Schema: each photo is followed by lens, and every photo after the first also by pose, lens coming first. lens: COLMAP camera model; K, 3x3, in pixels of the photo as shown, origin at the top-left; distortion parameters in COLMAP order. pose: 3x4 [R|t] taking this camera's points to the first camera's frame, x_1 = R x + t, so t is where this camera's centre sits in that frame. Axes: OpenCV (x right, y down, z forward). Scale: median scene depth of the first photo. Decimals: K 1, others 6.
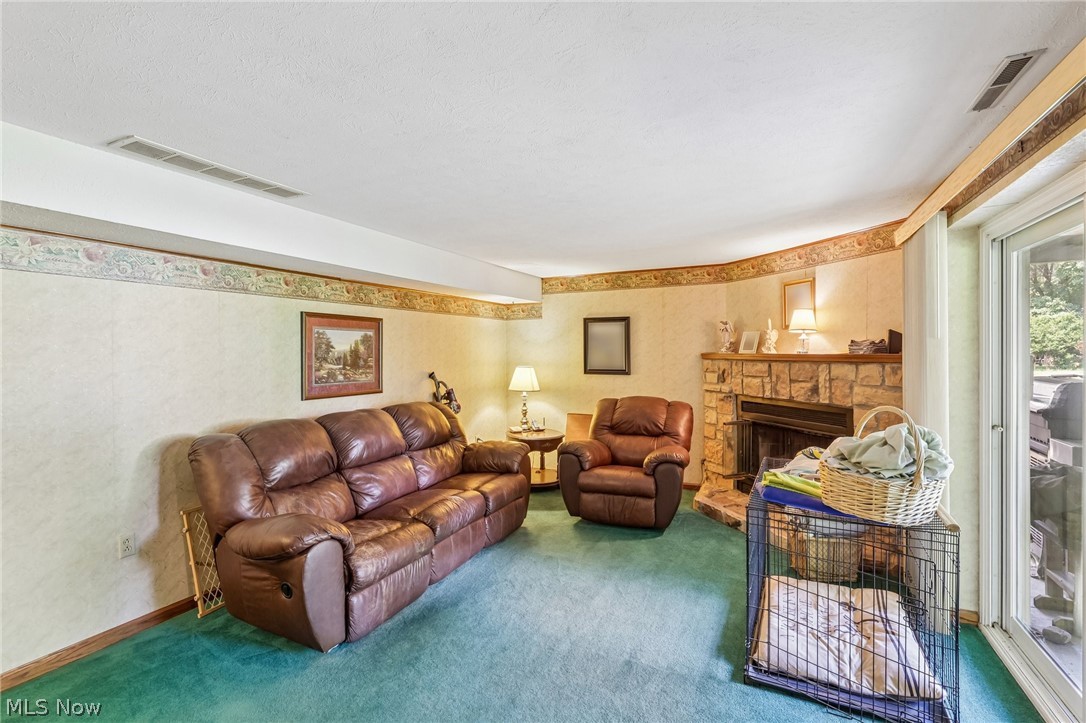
lens RADIAL K [[494.8, 0, 543.0], [0, 494.8, 361.5], [0, 0, 1]] dist [-0.000446, -0.000016]
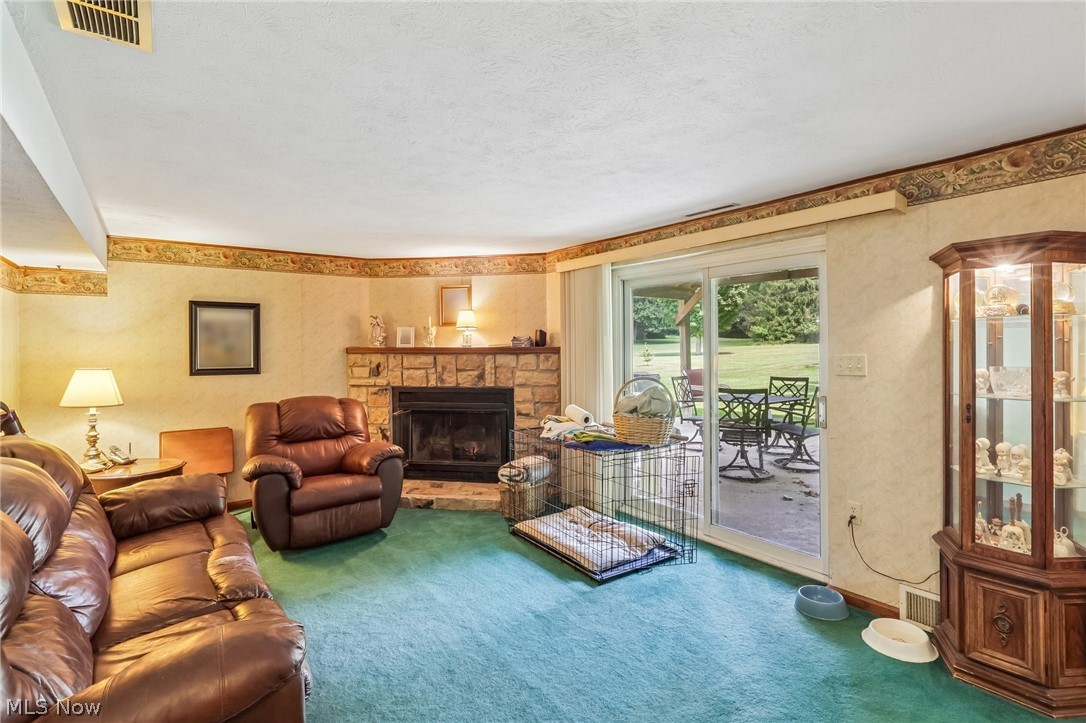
lens RADIAL K [[513.7, 0, 545.2], [0, 513.7, 353.2], [0, 0, 1]] dist [-0.000863, -0.000275]
pose [[0.482694, -0.009769, 0.875735, -0.445959], [0.019693, 0.999806, 0.000298, 0.002113], [-0.875568, 0.017102, 0.482793, 0.212922]]
